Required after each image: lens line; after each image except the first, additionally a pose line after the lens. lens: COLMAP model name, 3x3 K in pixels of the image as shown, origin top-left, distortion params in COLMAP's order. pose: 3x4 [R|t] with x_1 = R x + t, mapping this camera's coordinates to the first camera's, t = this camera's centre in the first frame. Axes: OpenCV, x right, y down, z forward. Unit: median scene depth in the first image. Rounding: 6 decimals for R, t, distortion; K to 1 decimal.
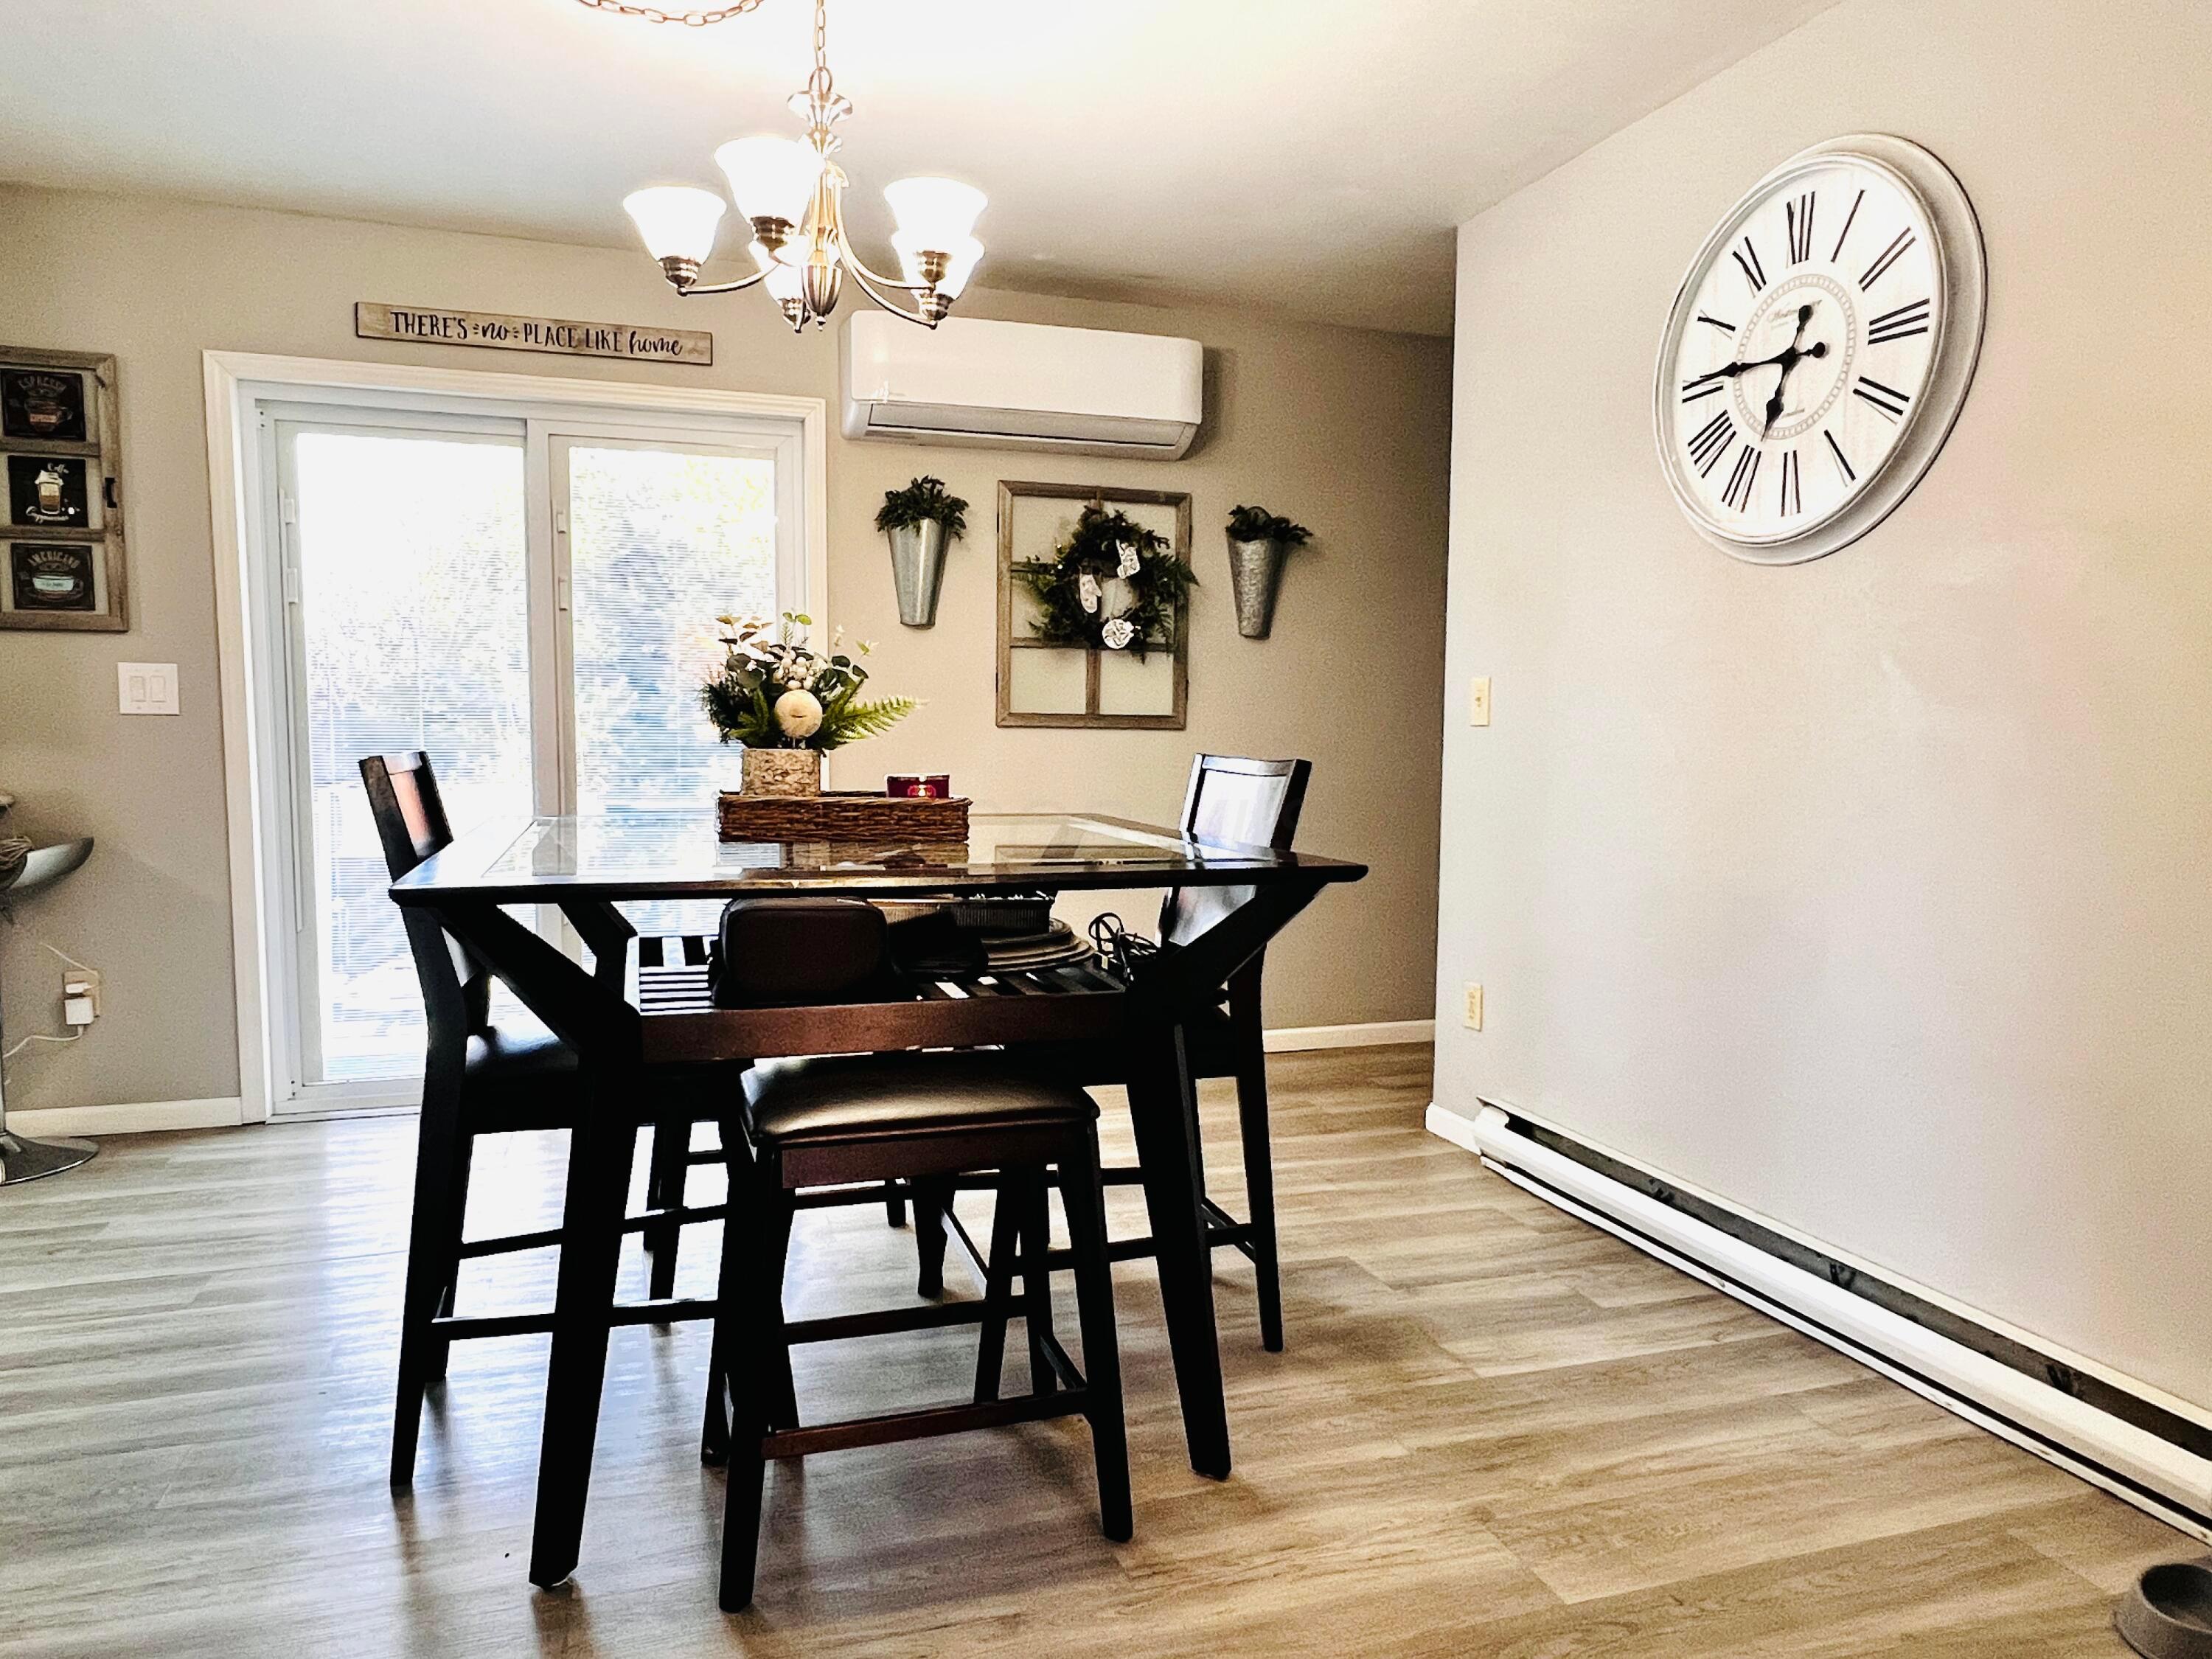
lens RADIAL K [[1408.9, 0, 1095.2], [0, 1408.9, 829.3], [0, 0, 1]] dist [0.005924, -0.007113]
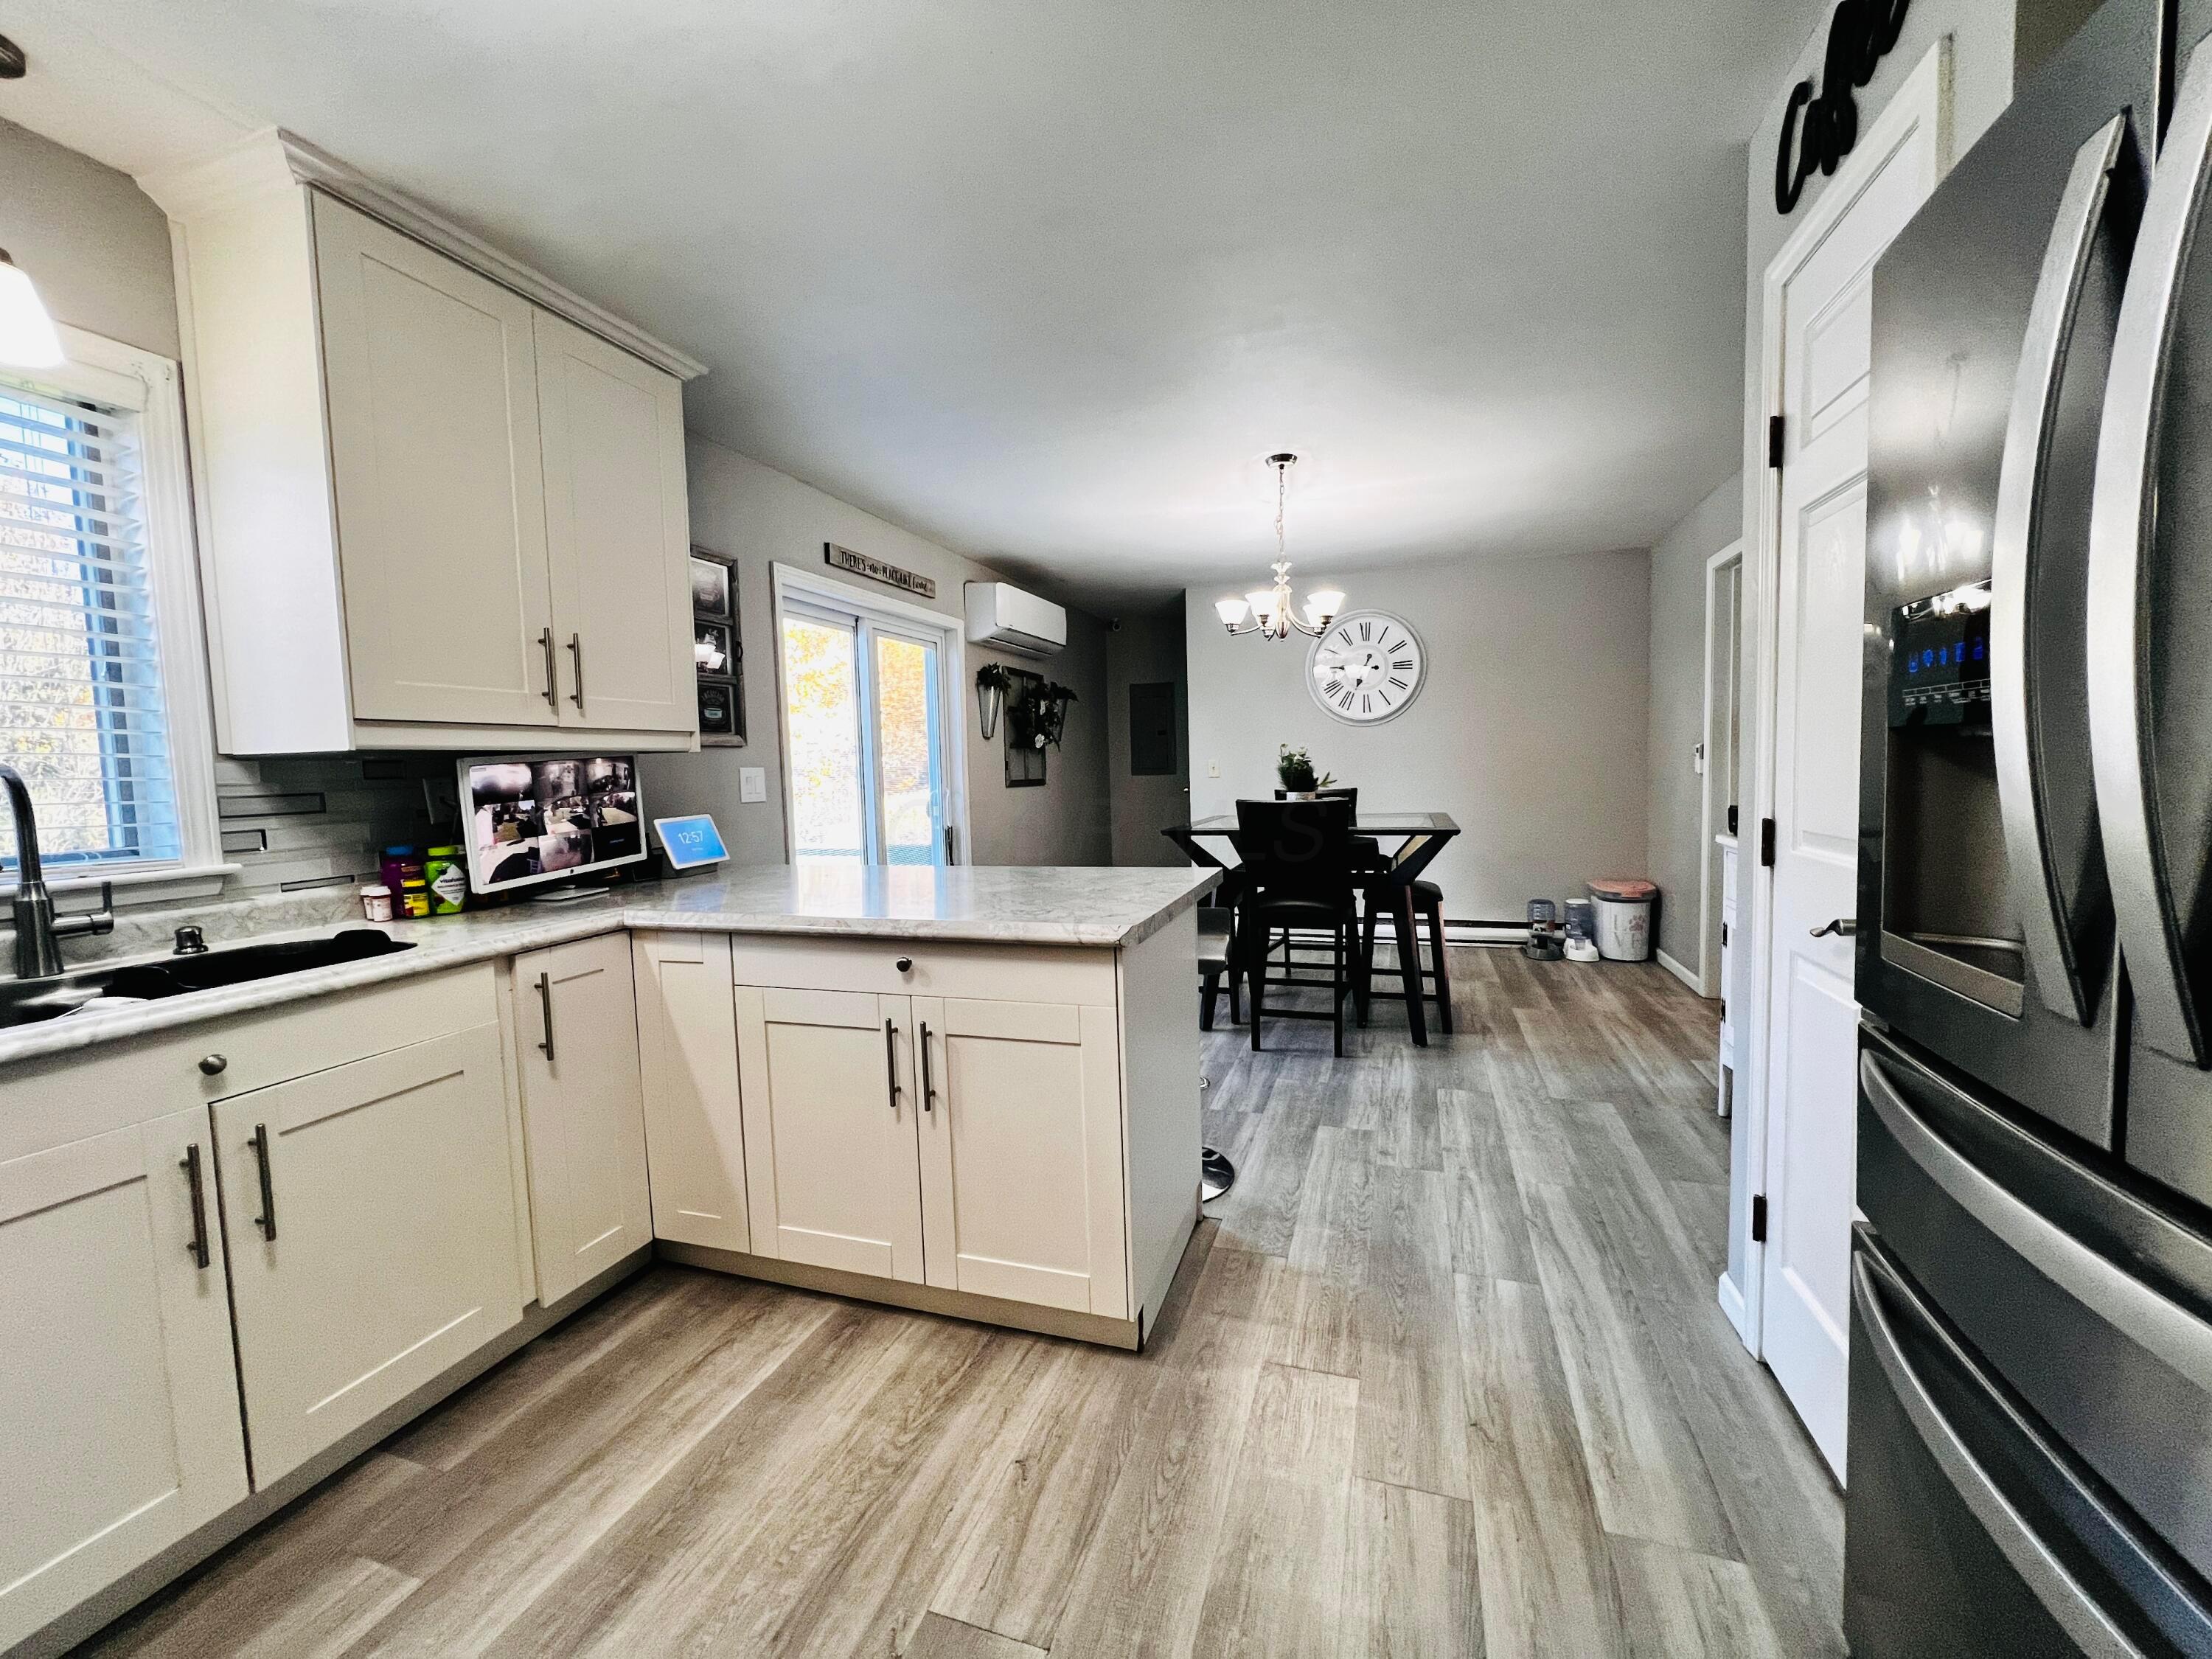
lens RADIAL K [[887.1, 0, 1102.9], [0, 887.1, 823.1], [0, 0, 1]] dist [0.000283, -0.000885]
pose [[0.598813, -0.075957, 0.797279, -1.555389], [0.095734, 0.995143, 0.022905, -0.060698], [-0.795147, 0.062611, 0.603176, 0.205183]]
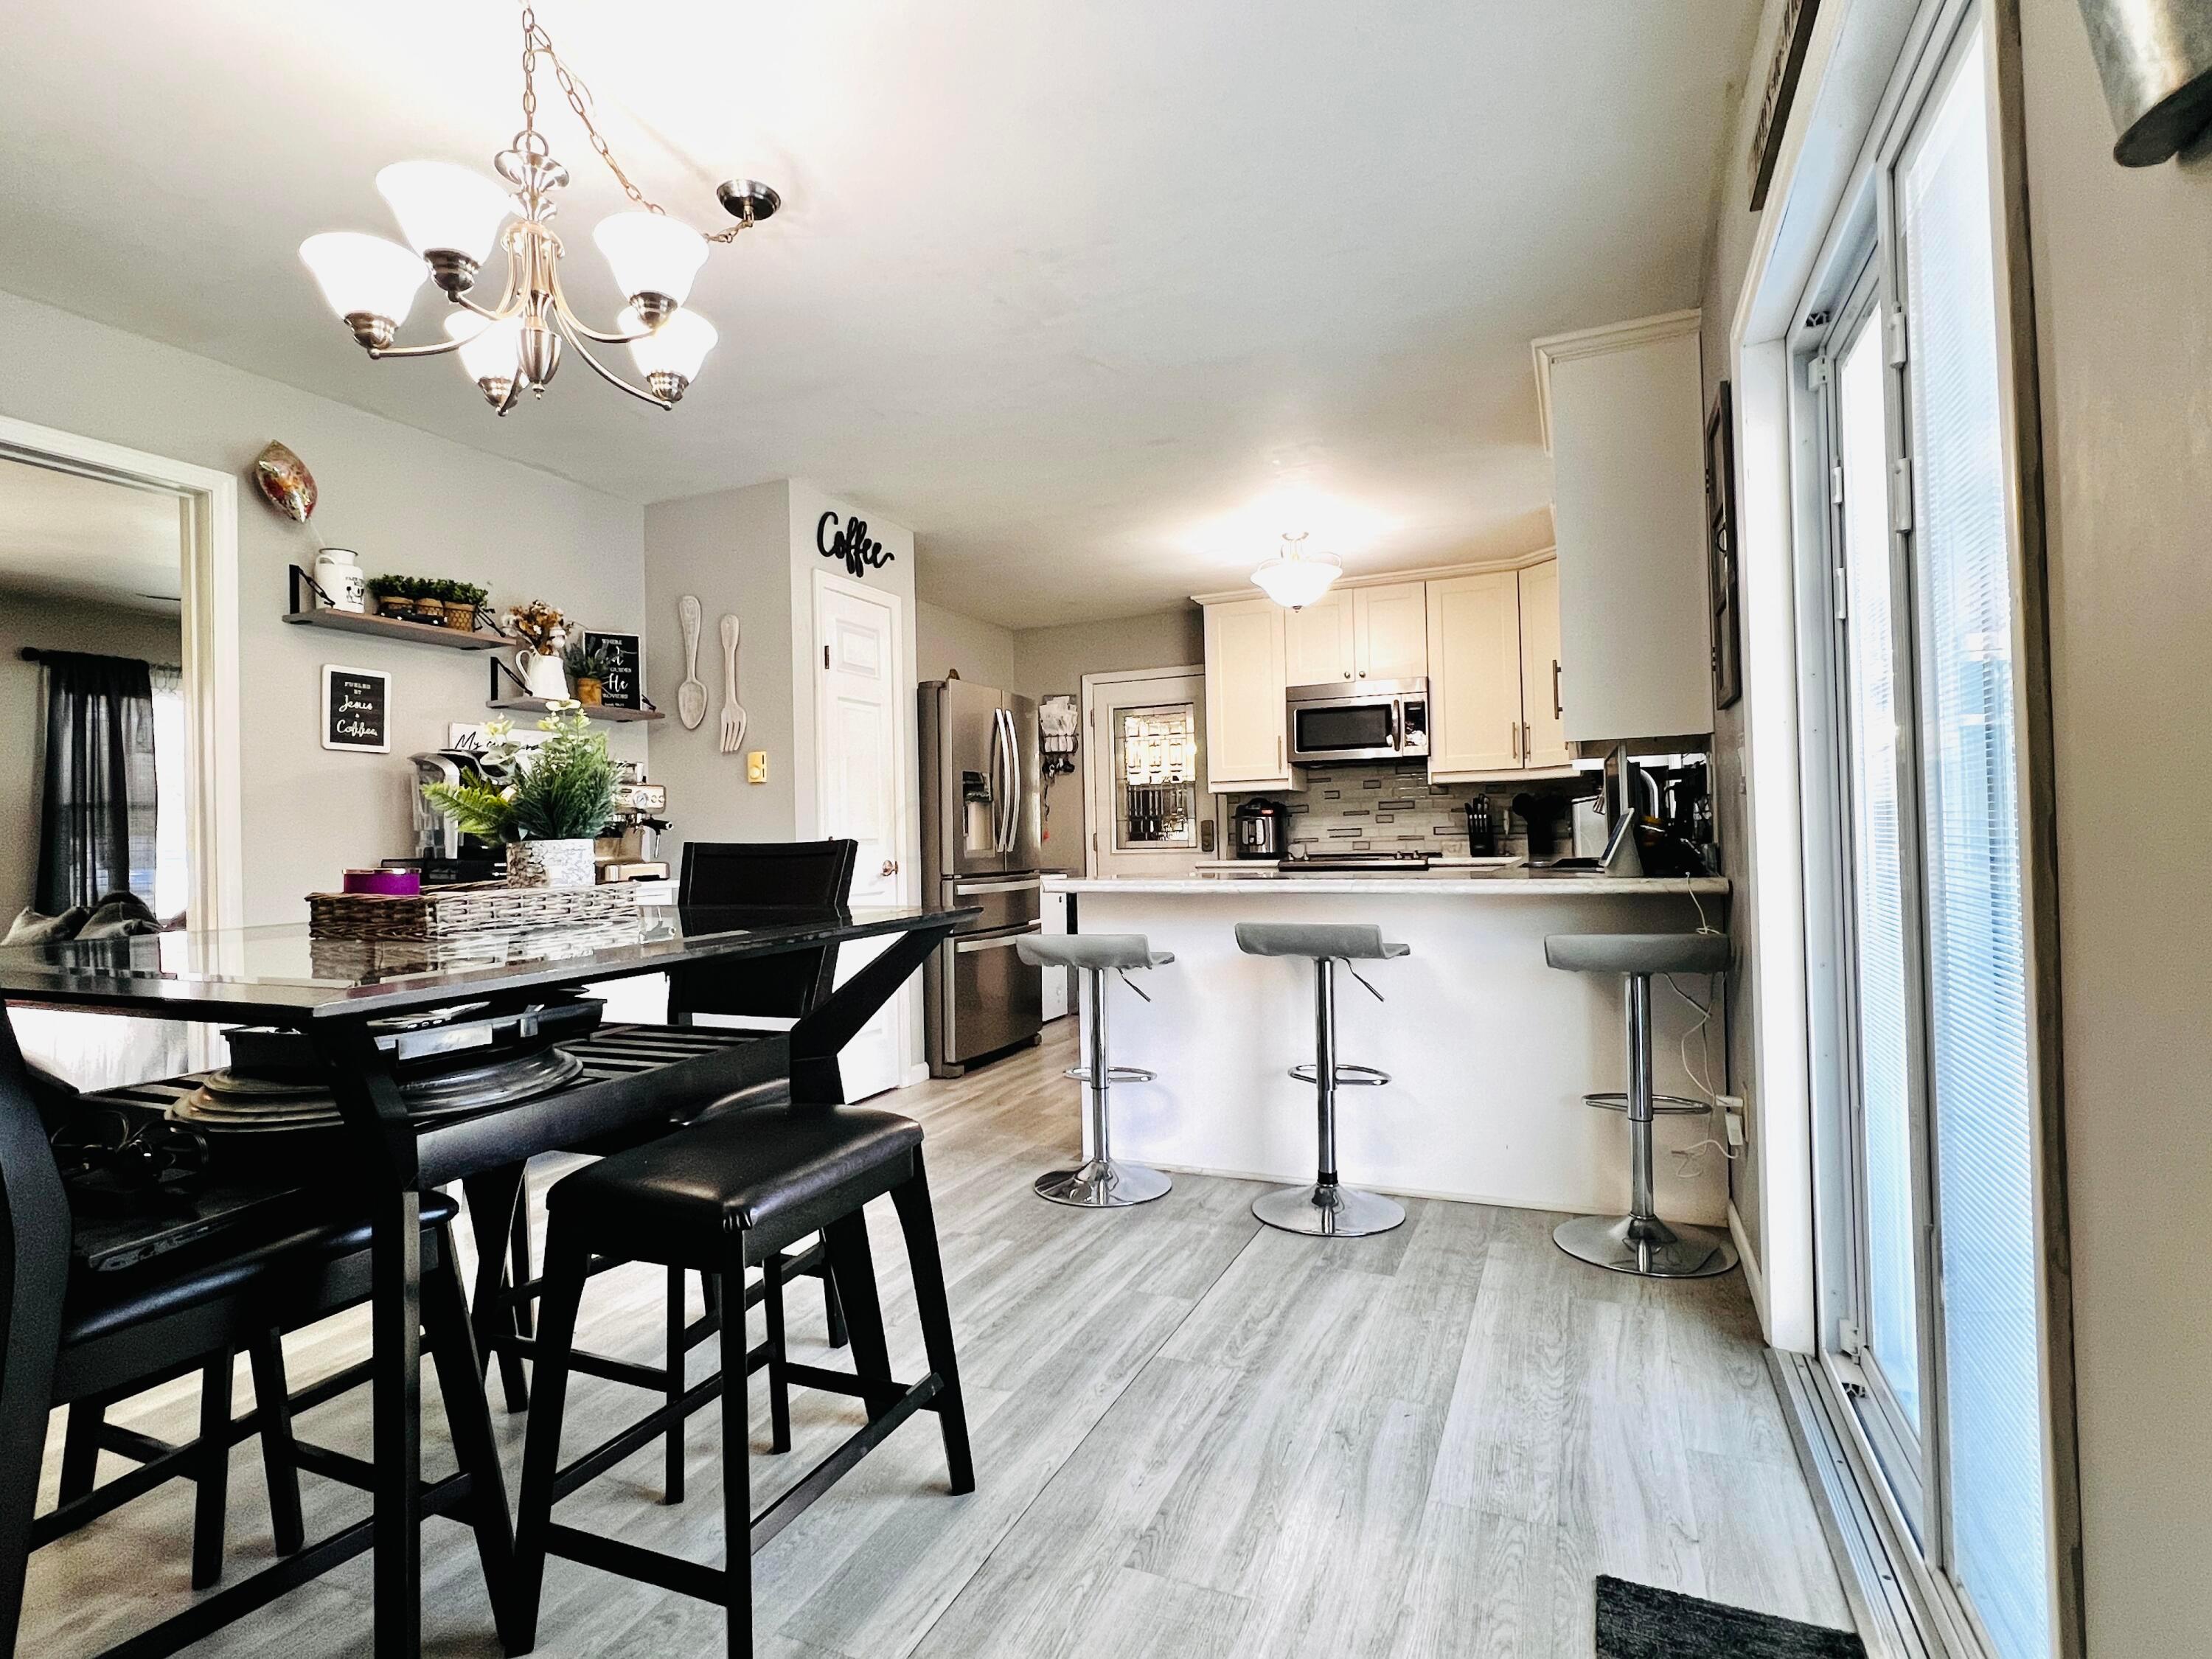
lens RADIAL K [[1122.2, 0, 1104.2], [0, 1122.2, 828.2], [0, 0, 1]] dist [-0.001106, -0.000136]
pose [[-0.662928, 0.002957, -0.748677, 0.092753], [-0.039765, 0.998442, 0.039154, -0.094208], [0.747626, 0.055727, -0.661778, 1.511968]]
